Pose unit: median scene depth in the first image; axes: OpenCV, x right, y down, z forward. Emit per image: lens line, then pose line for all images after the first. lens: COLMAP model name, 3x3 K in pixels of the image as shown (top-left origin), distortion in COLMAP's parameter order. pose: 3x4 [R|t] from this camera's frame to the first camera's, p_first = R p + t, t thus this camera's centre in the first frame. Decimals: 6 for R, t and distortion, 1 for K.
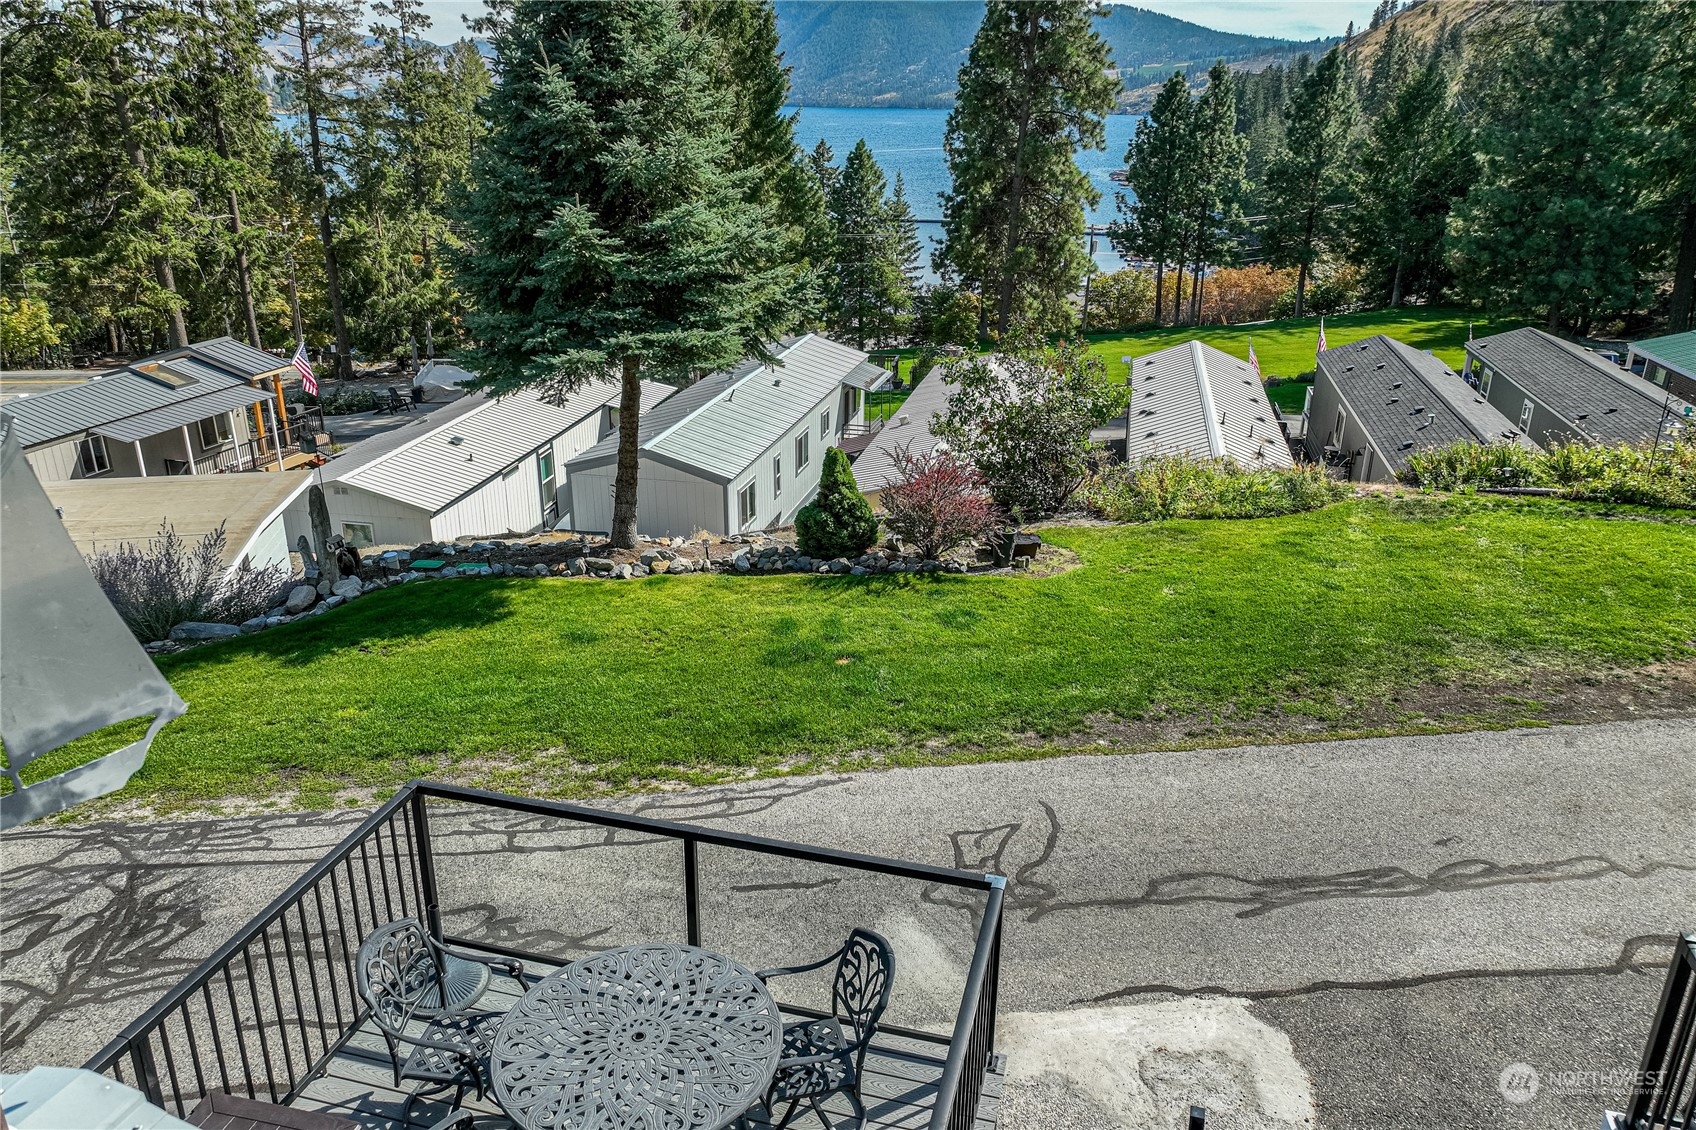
lens RADIAL K [[1195.7, 0, 847.7], [0, 1195.7, 563.9], [0, 0, 1]] dist [0.011207, -0.005922]
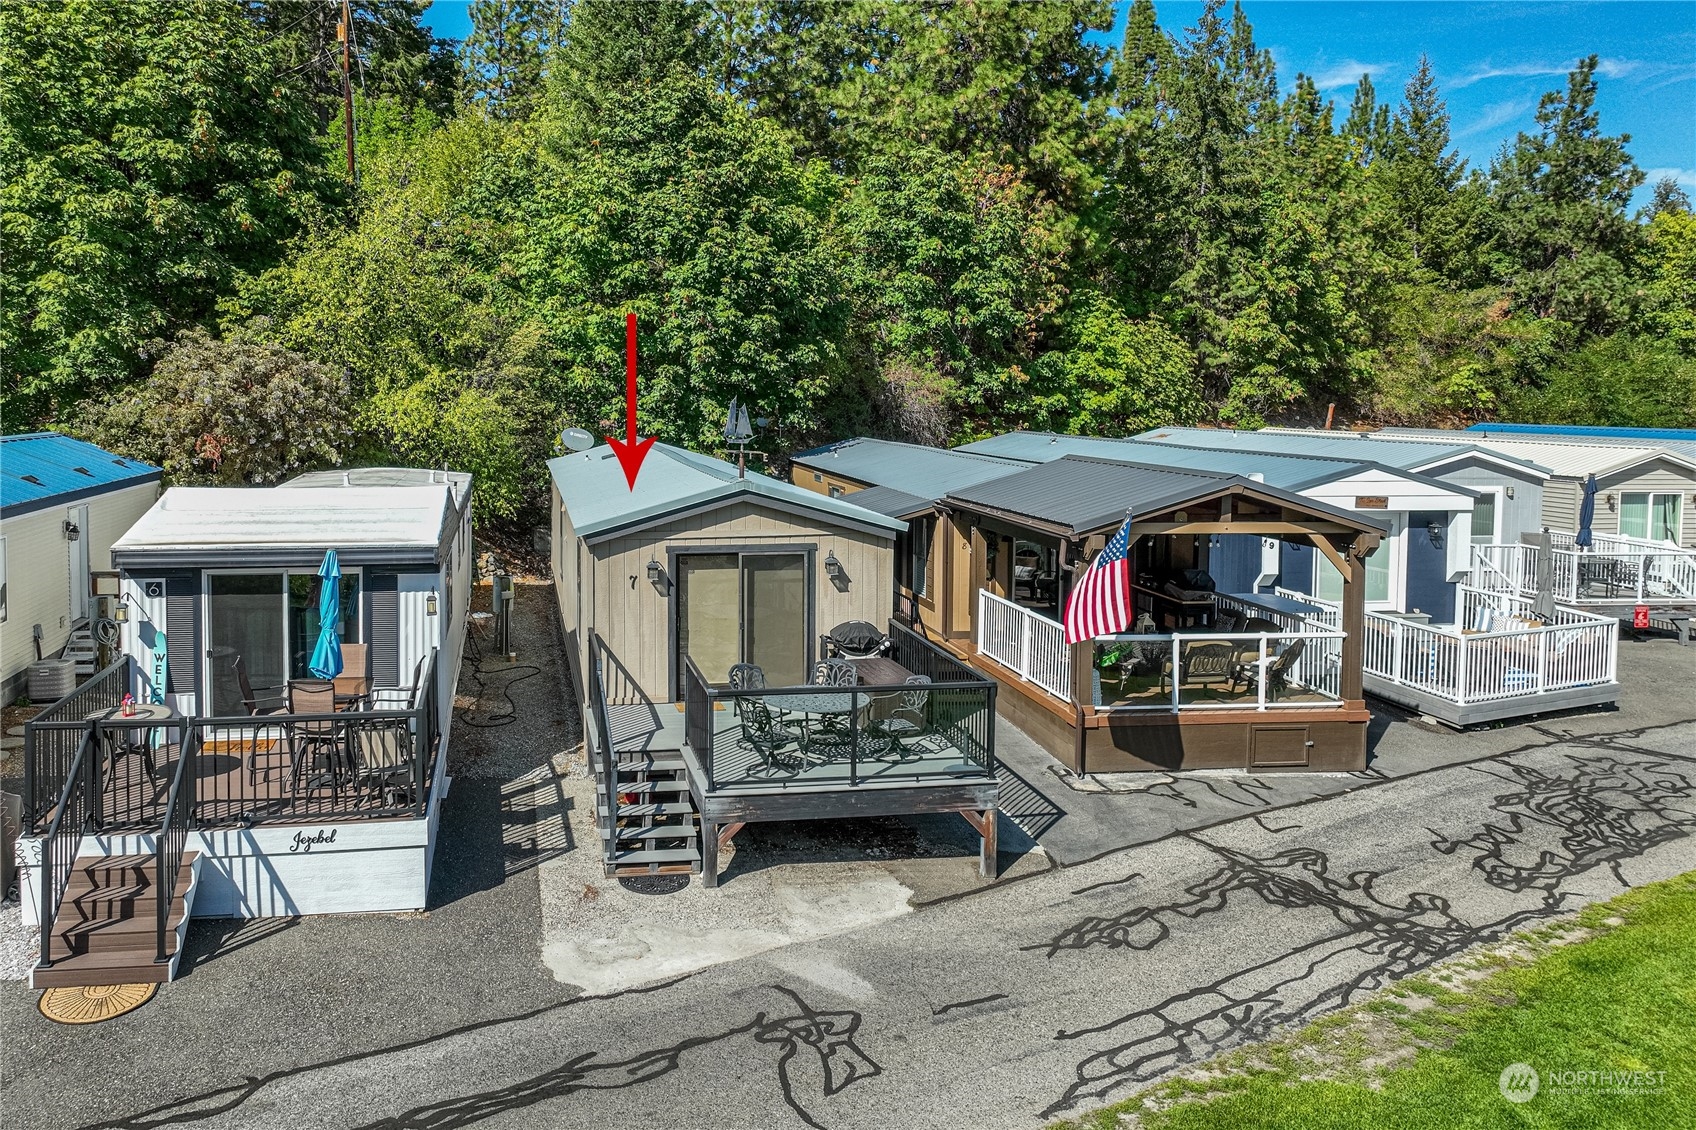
lens RADIAL K [[1195.7, 0, 847.4], [0, 1195.7, 565.1], [0, 0, 1]] dist [0.011207, -0.005922]
pose [[-0.859153, 0.061458, -0.508014, 0.120231], [-0.198594, 0.874905, 0.441704, -0.116401], [0.471610, 0.480380, -0.739472, 0.312184]]
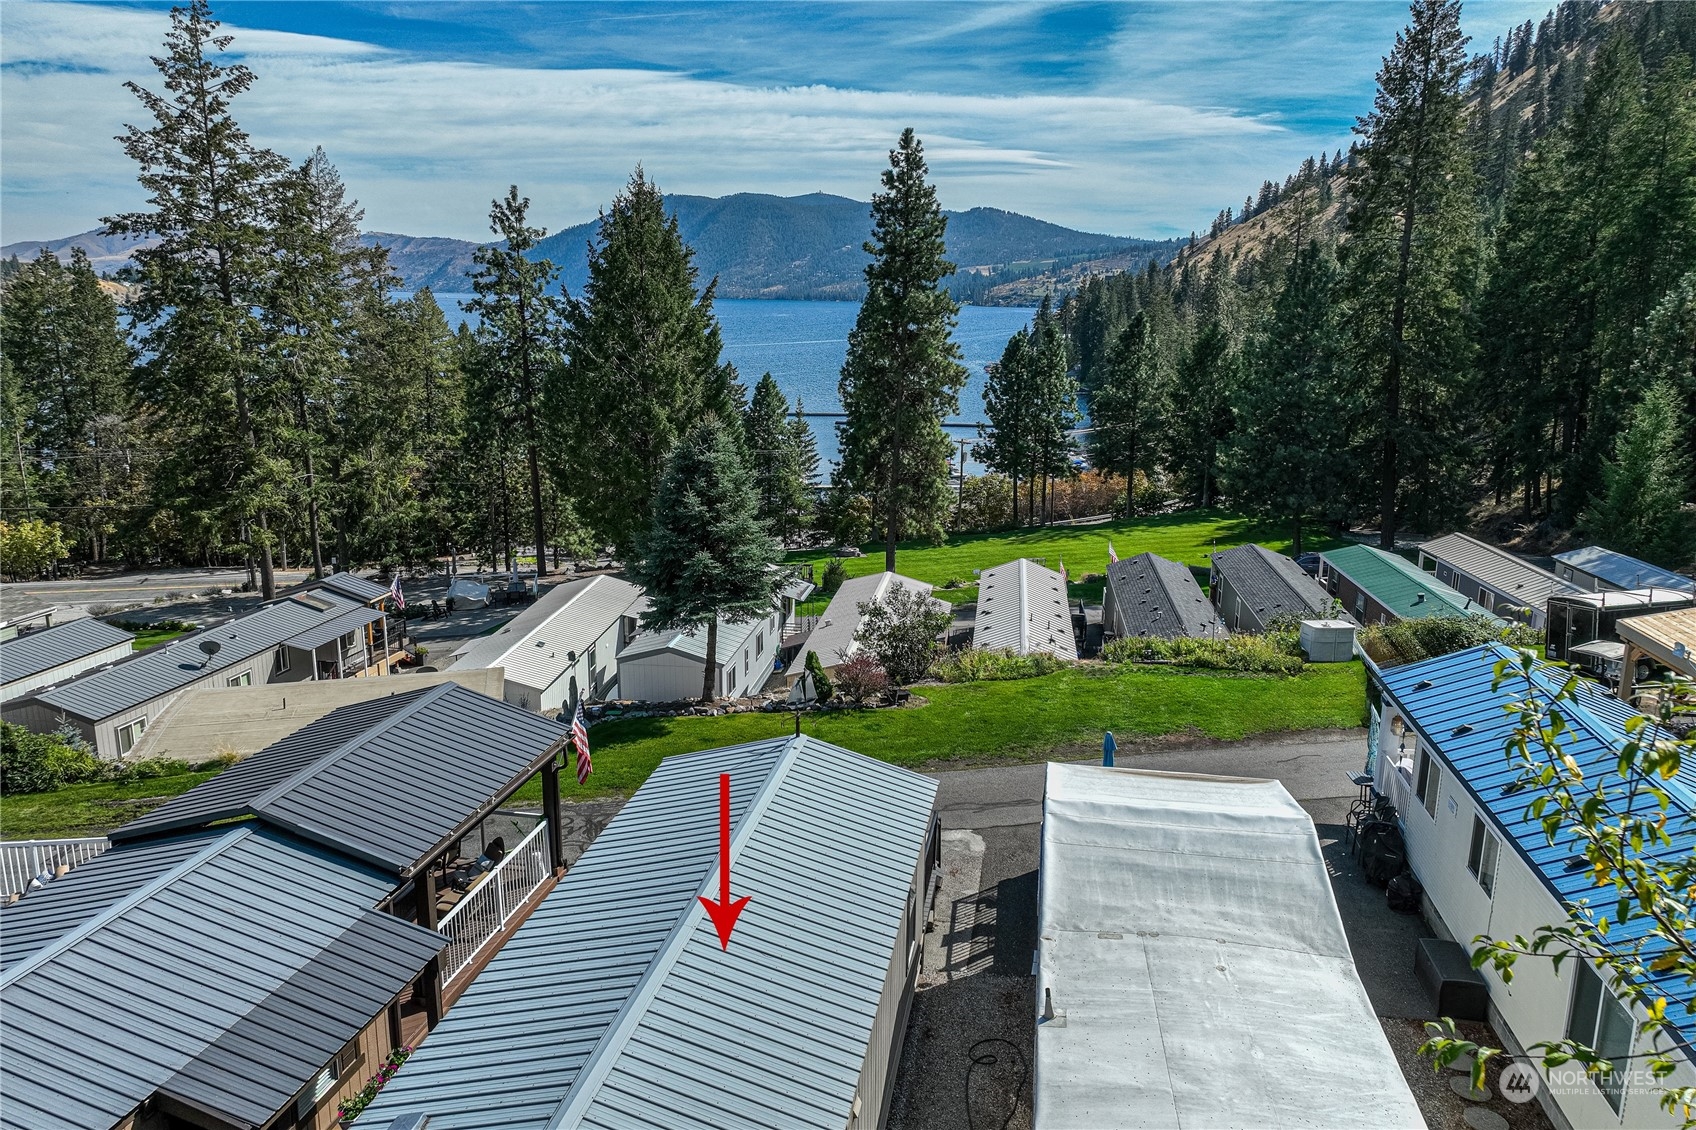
lens RADIAL K [[1195.7, 0, 848.5], [0, 1195.7, 566.3], [0, 0, 1]] dist [0.011207, -0.005922]
pose [[0.995797, -0.018679, 0.089664, -0.043276], [0.031311, 0.989426, -0.141617, 0.018301], [-0.086071, 0.143829, 0.985852, -0.362325]]
